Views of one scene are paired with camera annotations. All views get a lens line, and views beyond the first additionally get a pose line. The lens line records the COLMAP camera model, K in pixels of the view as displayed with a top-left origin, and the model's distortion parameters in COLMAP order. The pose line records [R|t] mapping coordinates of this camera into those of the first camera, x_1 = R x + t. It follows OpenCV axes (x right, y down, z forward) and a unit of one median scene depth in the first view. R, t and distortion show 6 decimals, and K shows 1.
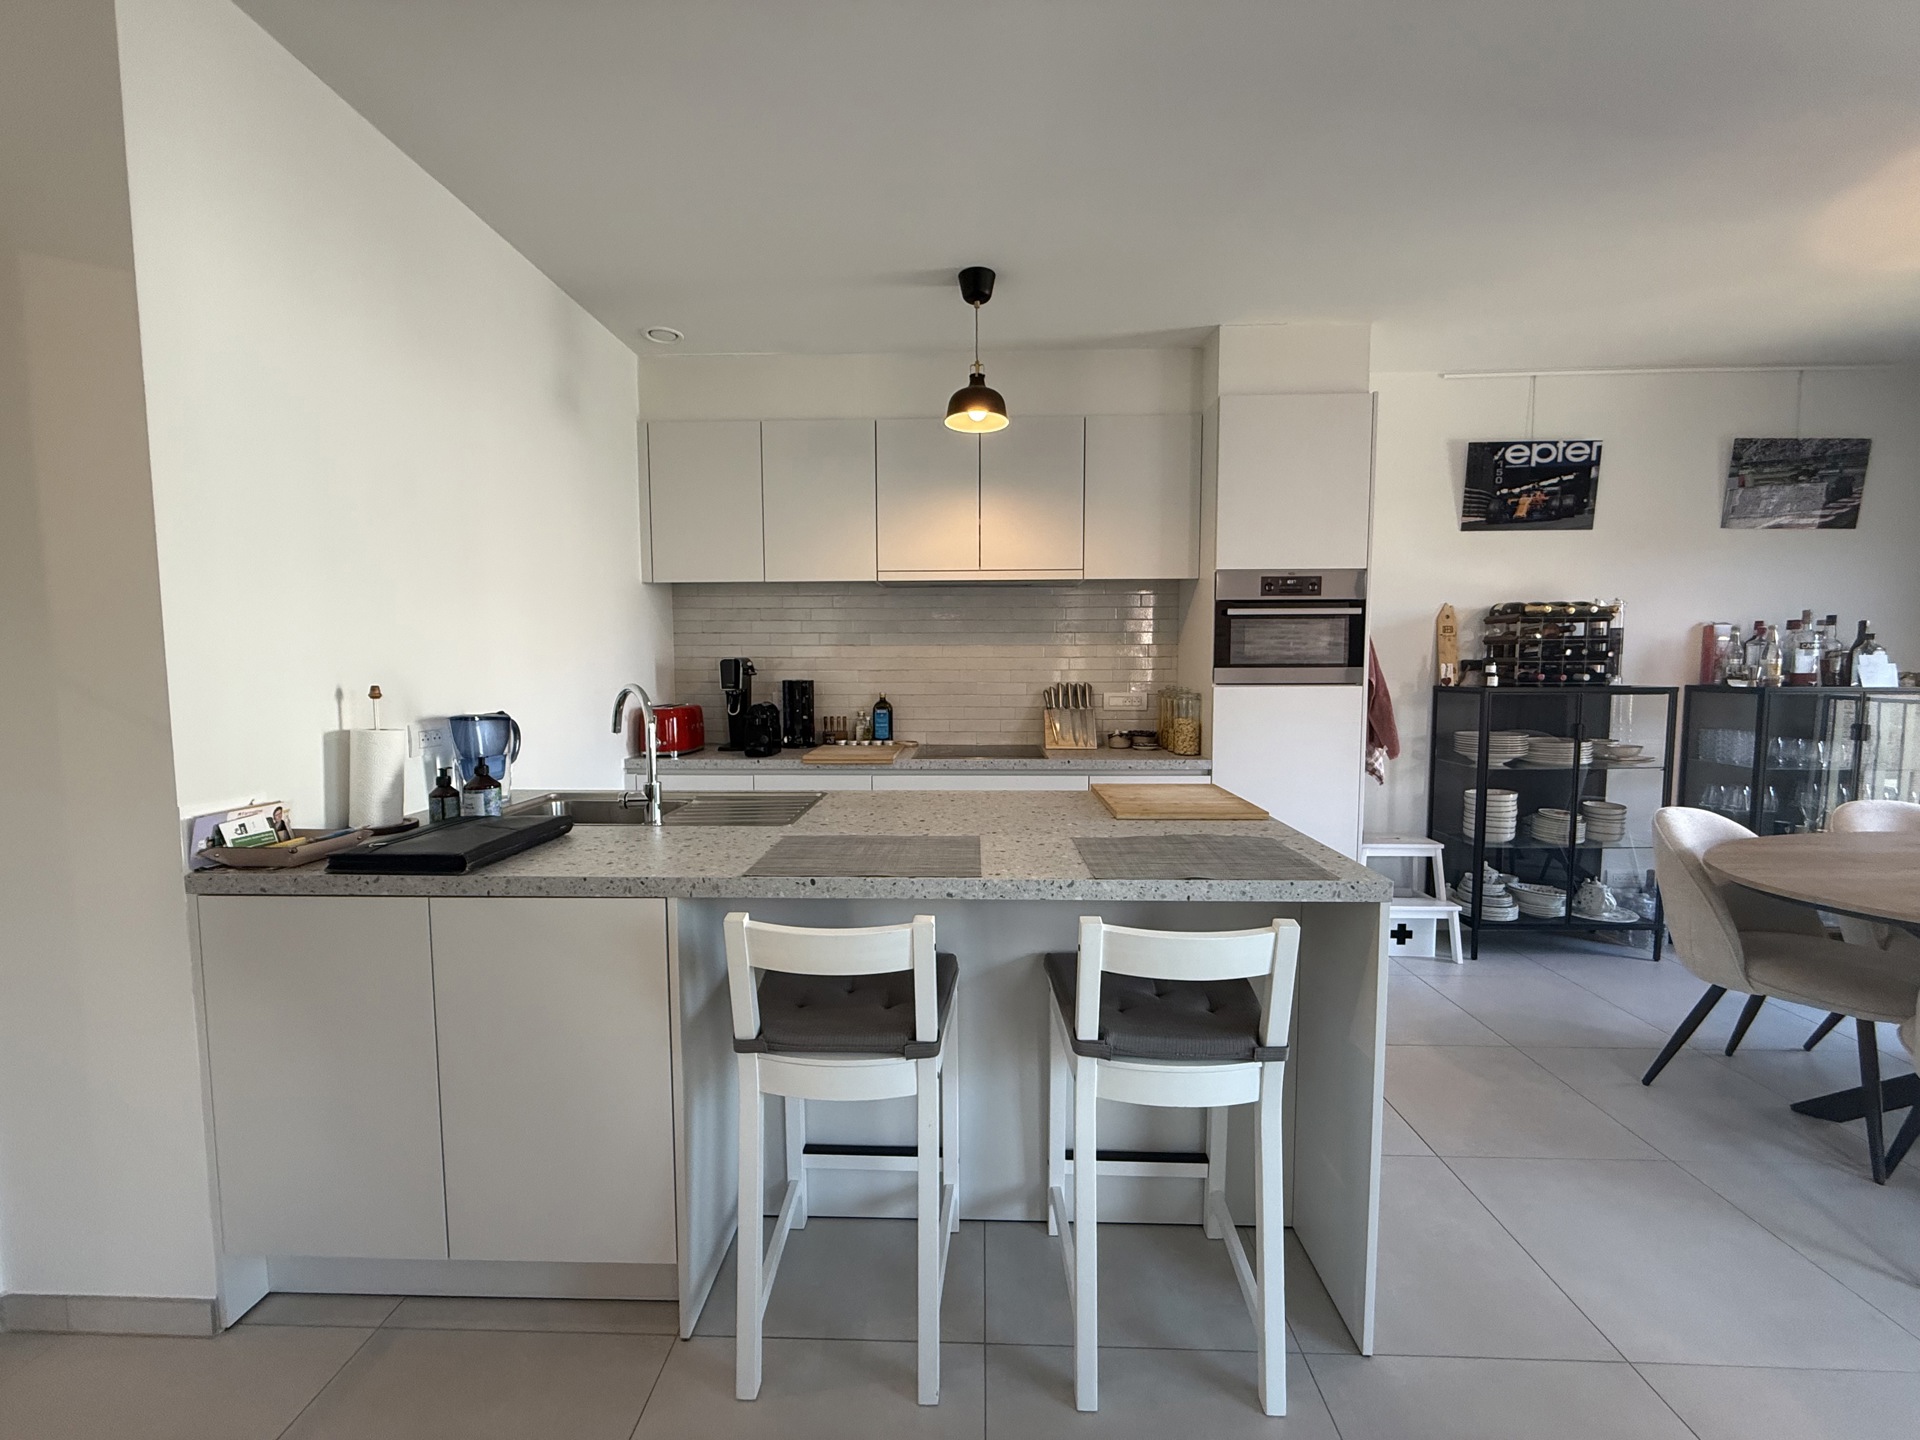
lens RADIAL K [[764.8, 0, 958.0], [0, 764.8, 720.7], [0, 0, 1]] dist [0.000523, -0.000740]
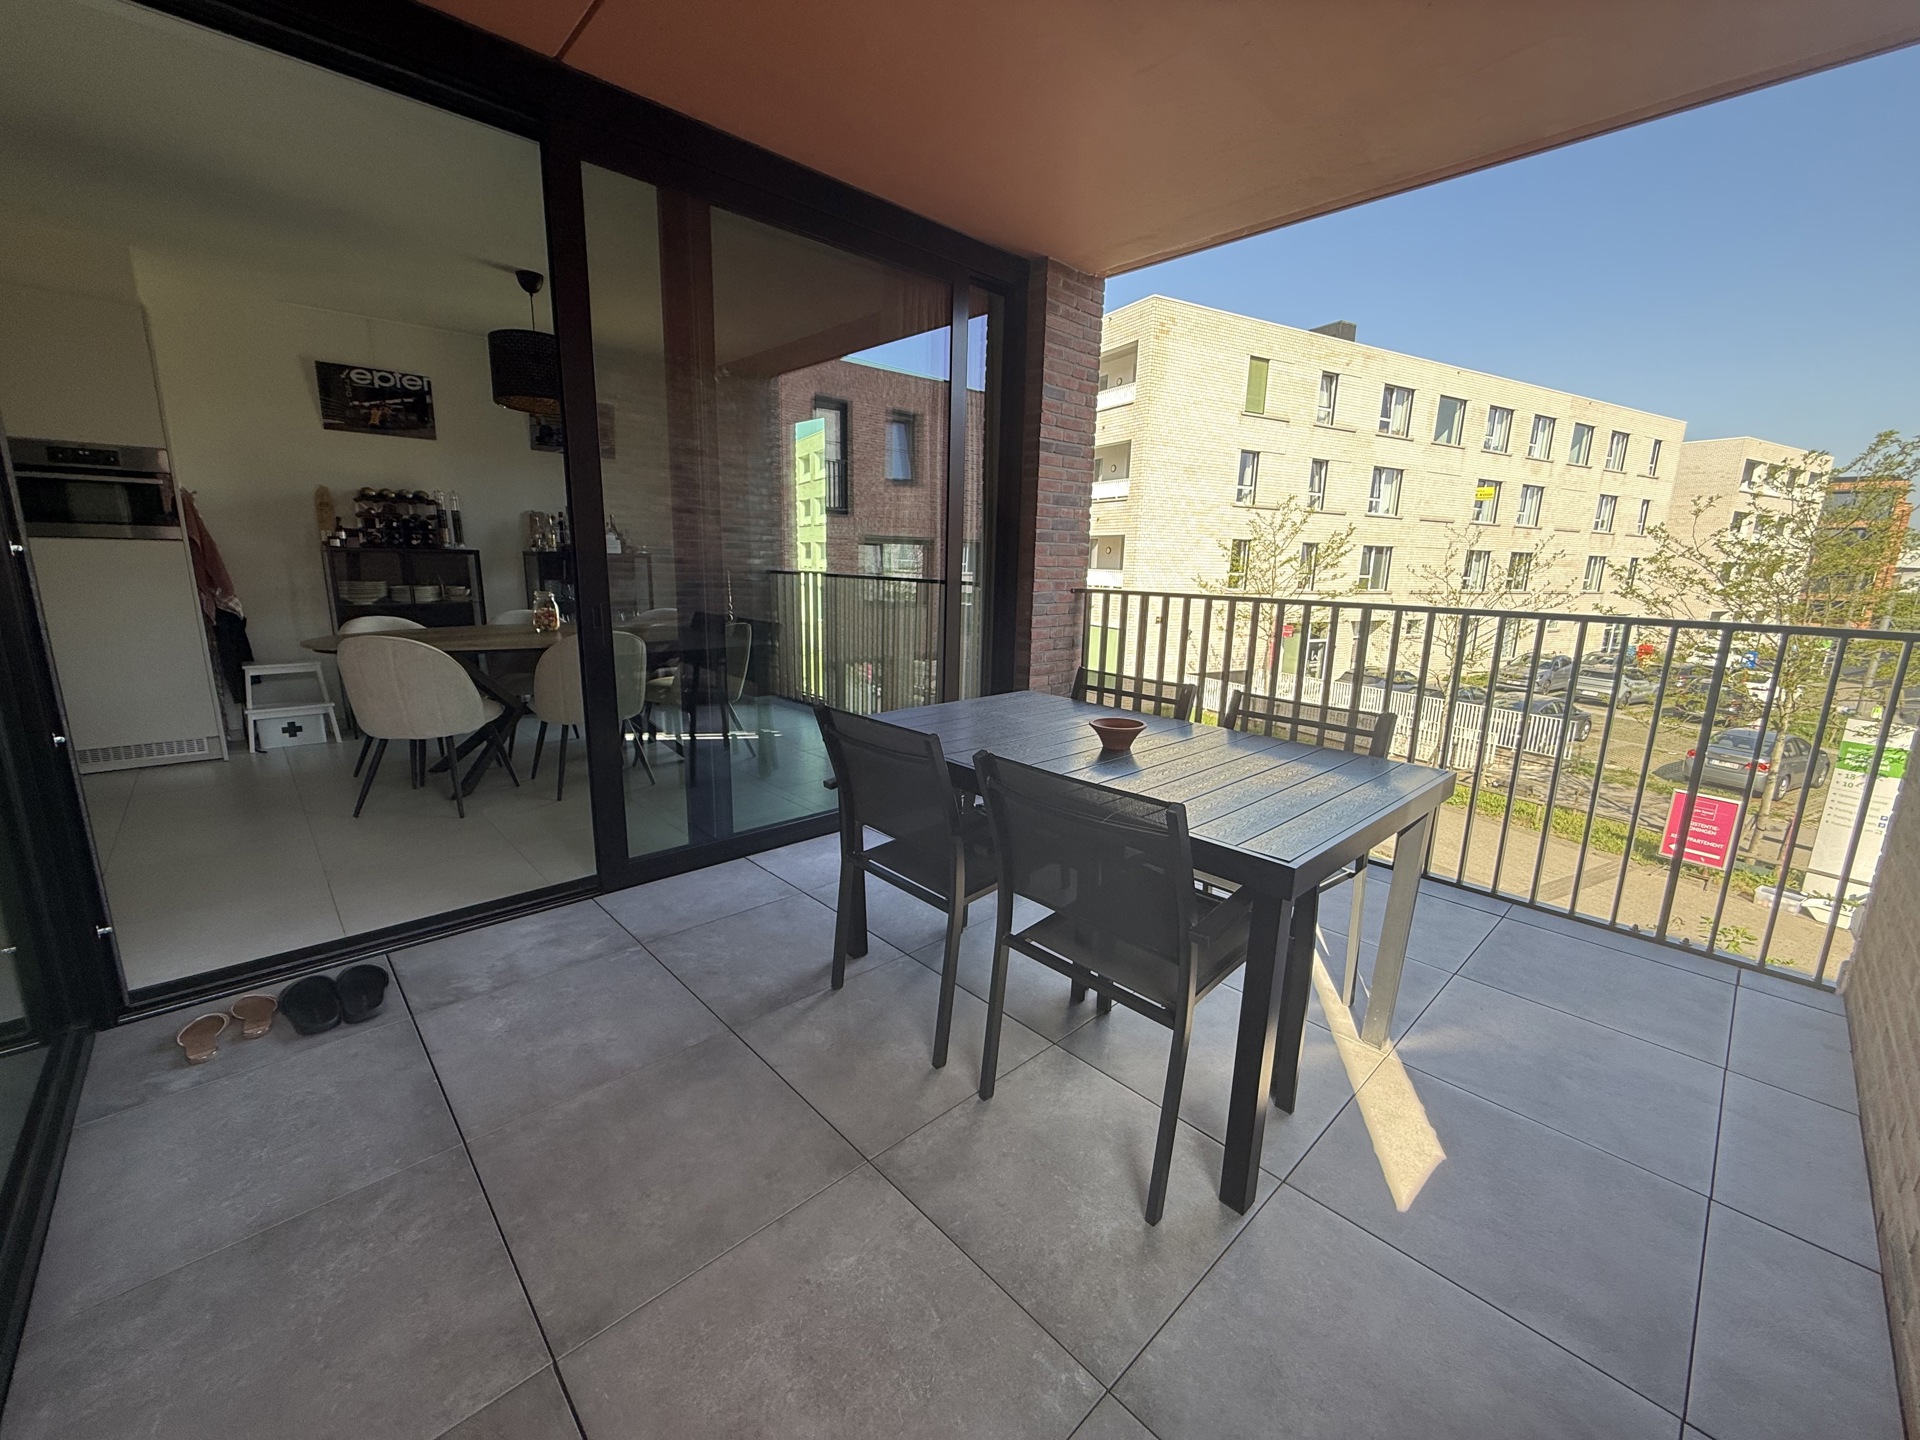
lens RADIAL K [[764.8, 0, 953.2], [0, 764.8, 718.2], [0, 0, 1]] dist [0.000523, -0.000740]
pose [[0.705308, -0.126127, 0.697591, 0.461583], [0.027802, 0.988209, 0.150563, 0.085285], [-0.708356, -0.086799, 0.700498, -0.803202]]
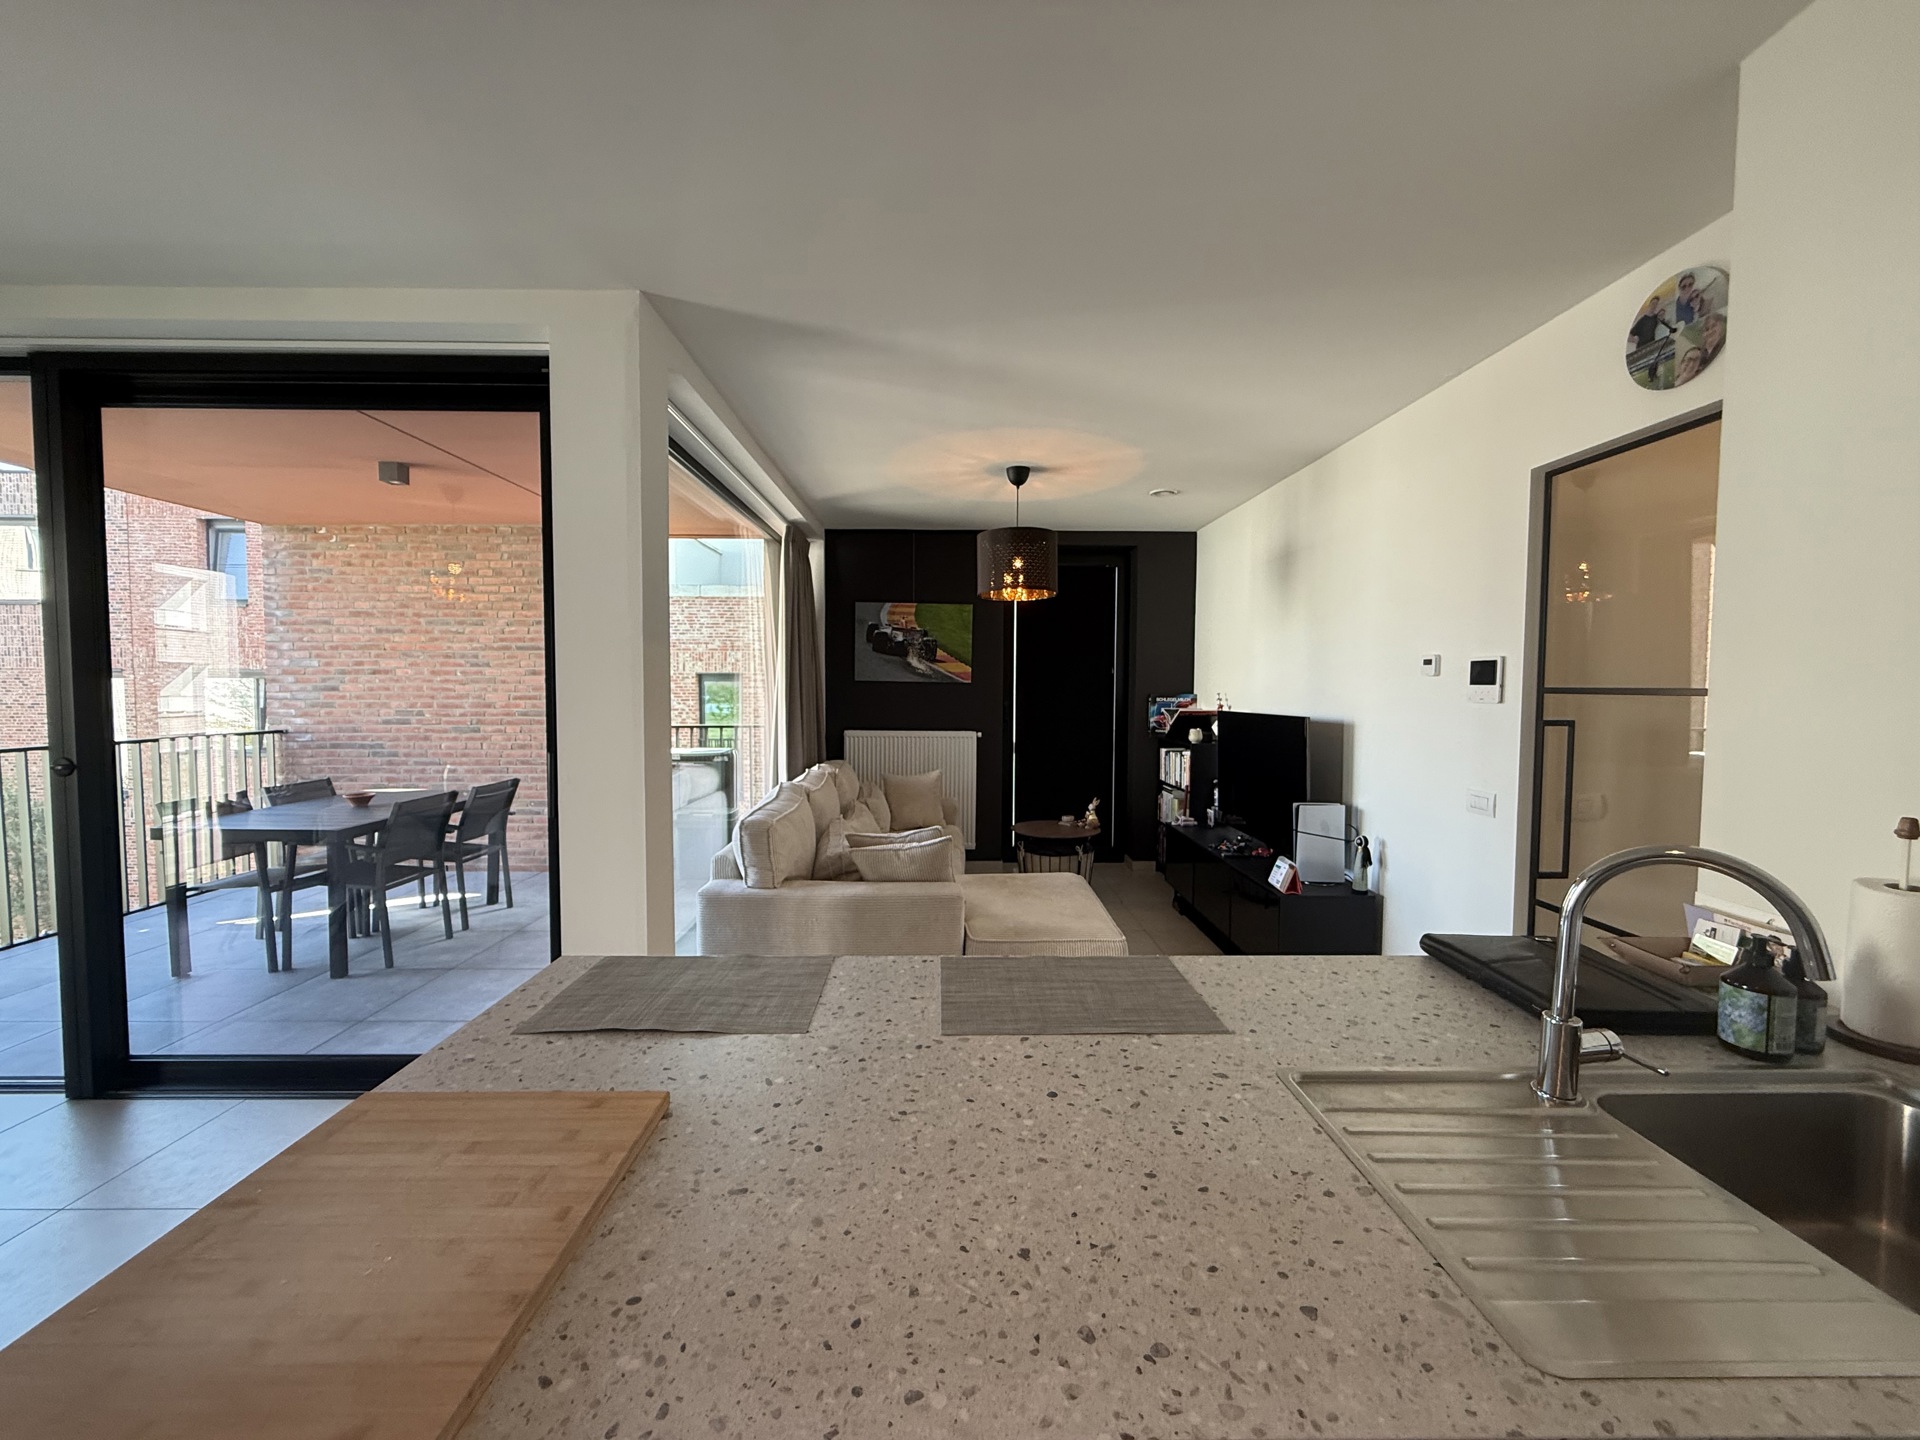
lens RADIAL K [[764.8, 0, 959.0], [0, 764.8, 720.4], [0, 0, 1]] dist [0.000523, -0.000740]
pose [[-0.998770, 0.000151, -0.049576, 0.024577], [-0.005952, 0.992396, 0.122940, -0.104781], [0.049218, 0.123084, -0.991175, 0.827820]]
